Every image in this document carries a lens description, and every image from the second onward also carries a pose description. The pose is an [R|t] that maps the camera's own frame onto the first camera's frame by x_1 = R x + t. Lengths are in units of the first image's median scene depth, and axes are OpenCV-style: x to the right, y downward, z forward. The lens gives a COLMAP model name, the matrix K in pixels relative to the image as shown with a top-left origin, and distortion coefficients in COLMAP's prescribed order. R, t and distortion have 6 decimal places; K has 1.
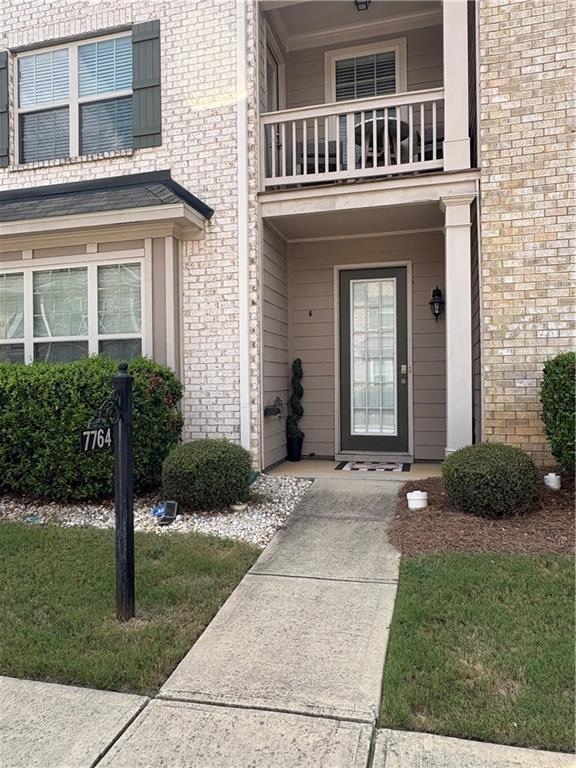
lens RADIAL K [[532.6, 0, 286.1], [0, 532.6, 384.3], [0, 0, 1]] dist [-0.005926, 0.006857]
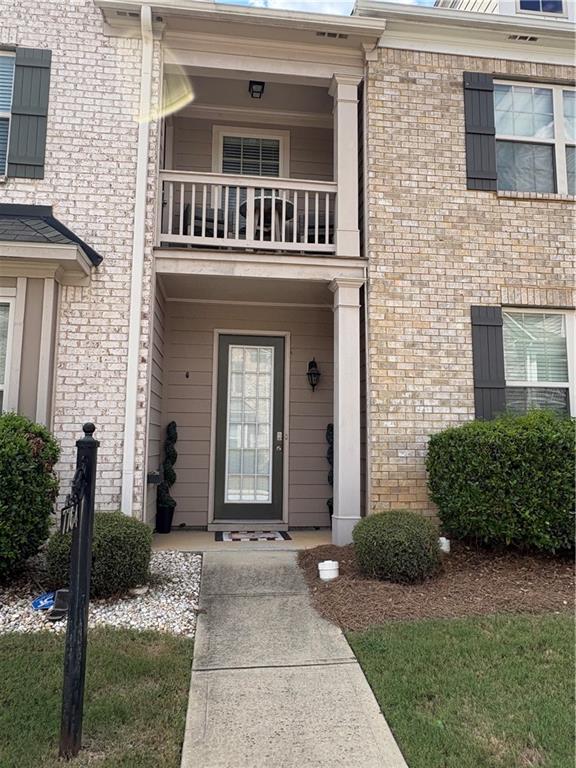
lens RADIAL K [[532.6, 0, 287.5], [0, 532.6, 384.3], [0, 0, 1]] dist [-0.005926, 0.006857]
pose [[0.929410, 0.065575, 0.363177, -0.173744], [-0.022375, 0.992289, -0.121906, -0.003836], [-0.368371, 0.105174, 0.923710, 0.058021]]
